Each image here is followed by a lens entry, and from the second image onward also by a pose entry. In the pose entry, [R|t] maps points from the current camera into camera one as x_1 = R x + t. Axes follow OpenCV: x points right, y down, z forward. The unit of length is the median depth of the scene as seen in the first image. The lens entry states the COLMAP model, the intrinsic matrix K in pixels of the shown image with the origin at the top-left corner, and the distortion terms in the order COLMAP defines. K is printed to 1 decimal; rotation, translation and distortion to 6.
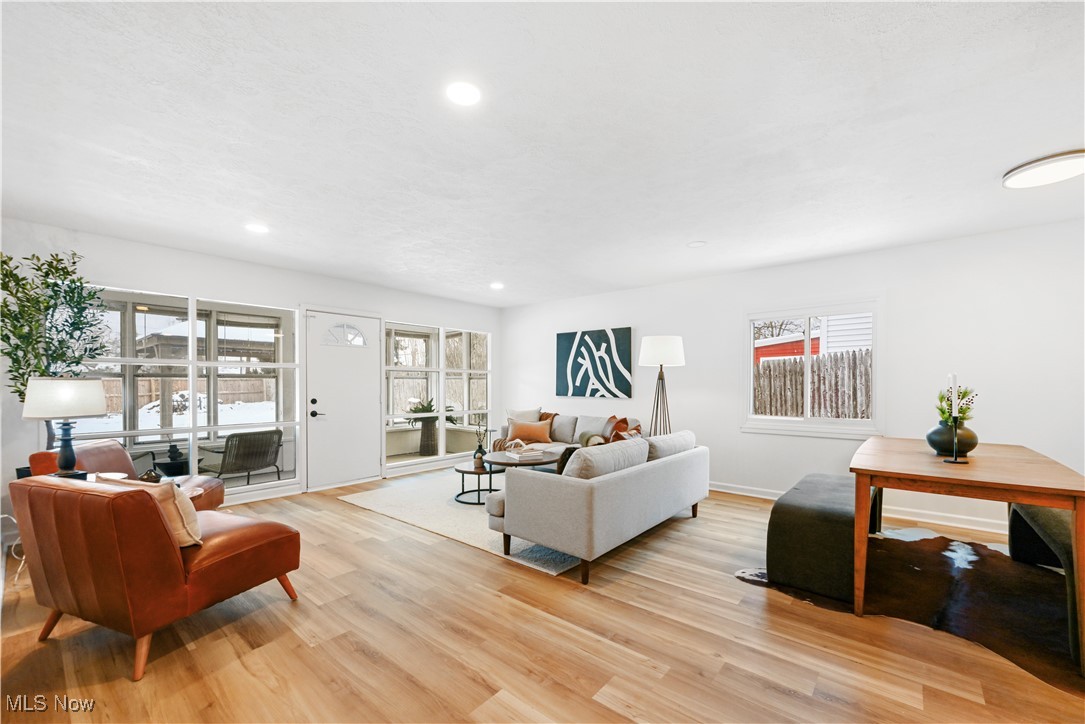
lens RADIAL K [[443.8, 0, 532.2], [0, 443.8, 383.2], [0, 0, 1]] dist [-0.002350, -0.000283]
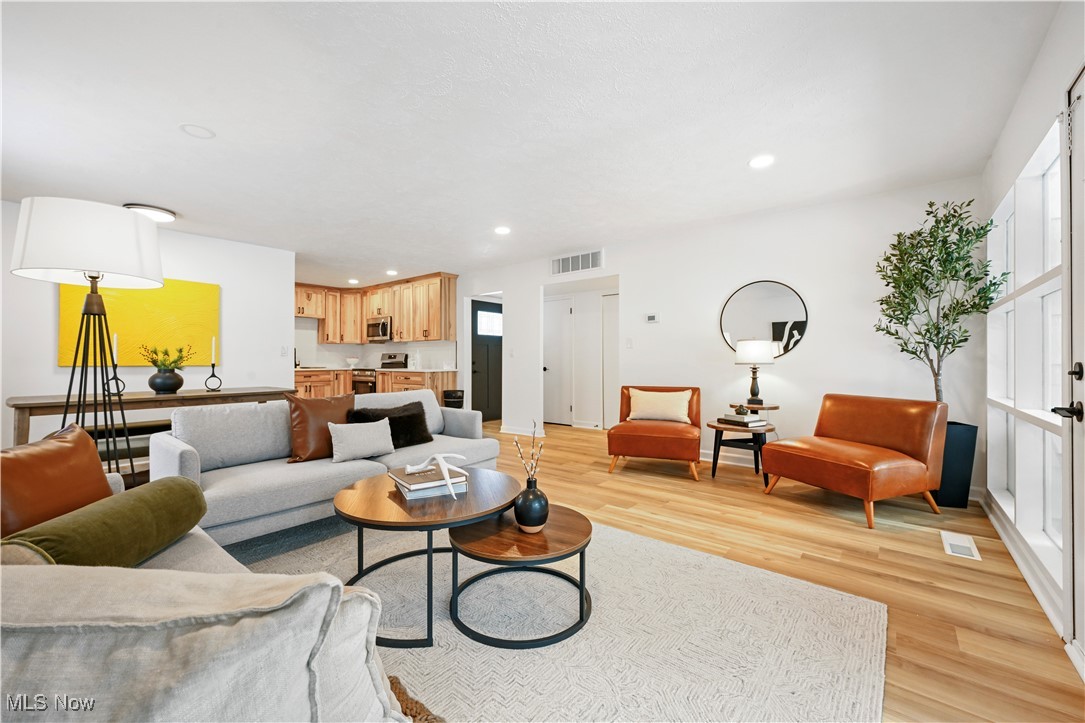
lens RADIAL K [[434.2, 0, 540.5], [0, 434.2, 363.1], [0, 0, 1]] dist [-0.005062, -0.000732]
pose [[-0.999195, 0.002989, -0.039994, -0.104928], [0.002743, 0.999977, 0.006214, 0.030952], [0.040011, 0.006100, -0.999181, 1.324832]]
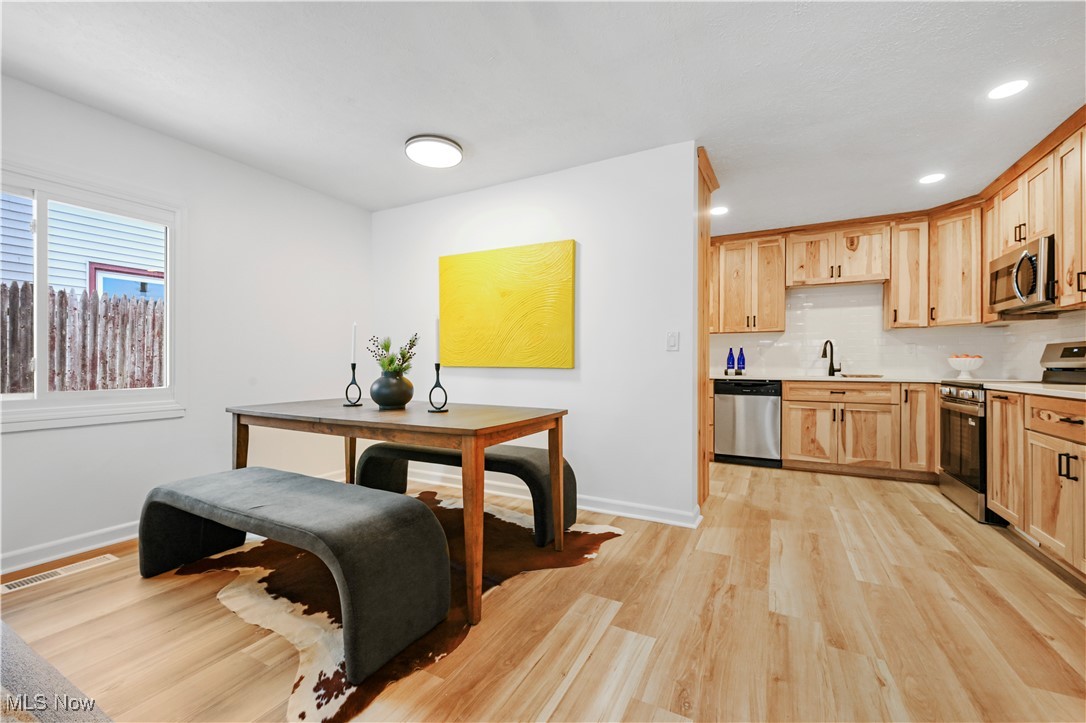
lens RADIAL K [[434.6, 0, 541.0], [0, 434.6, 363.1], [0, 0, 1]] dist [-0.005062, -0.000732]
pose [[-0.230229, 0.003324, 0.973131, -0.006294], [-0.003852, 0.999983, -0.004327, 0.036746], [-0.973129, -0.004744, -0.230213, 0.474860]]
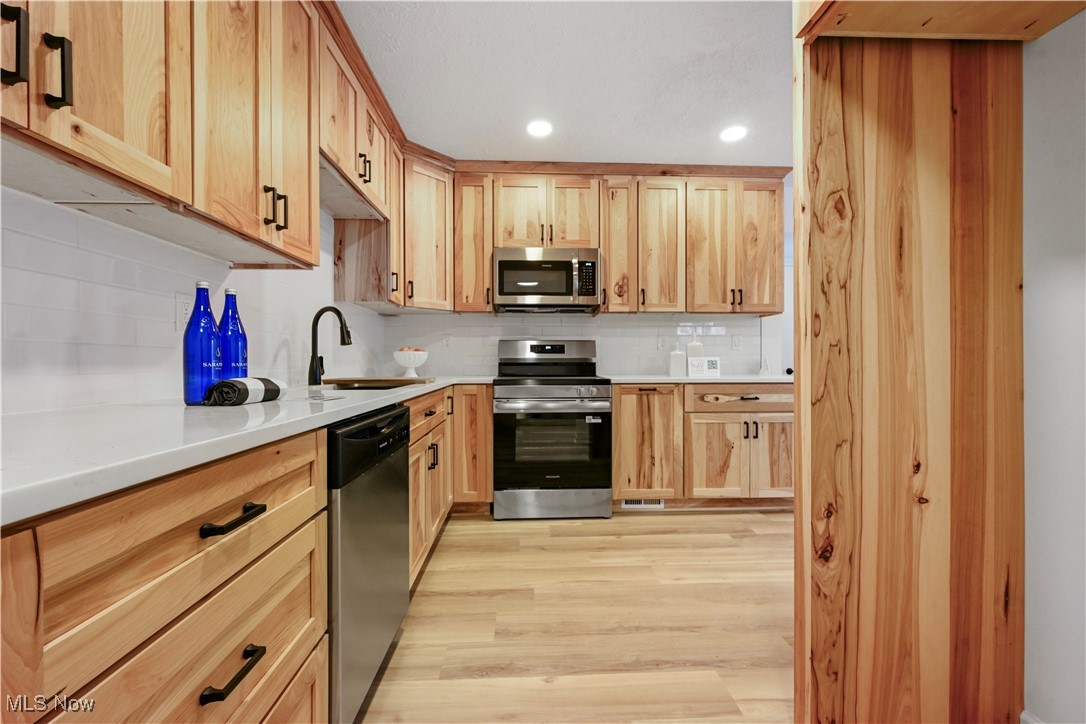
lens RADIAL K [[434.6, 0, 541.0], [0, 434.6, 363.6], [0, 0, 1]] dist [-0.005062, -0.000732]
pose [[-0.713909, 0.006891, -0.700205, 0.893808], [0.004926, 0.999976, 0.004819, 0.035912], [0.700221, -0.000009, -0.713926, 0.117267]]
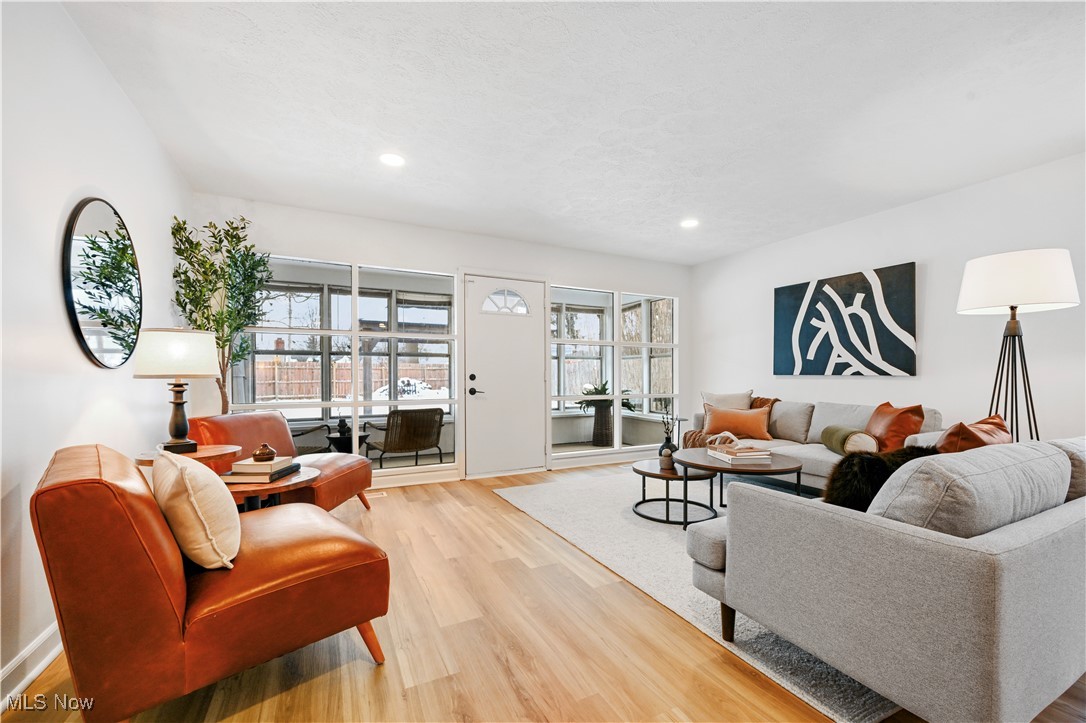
lens RADIAL K [[434.6, 0, 541.0], [0, 434.6, 363.1], [0, 0, 1]] dist [-0.005062, -0.000732]
pose [[0.928447, -0.006025, -0.371417, -0.043047], [-0.004068, 0.999644, -0.026386, 0.035437], [0.371444, 0.026009, 0.928091, 0.246933]]
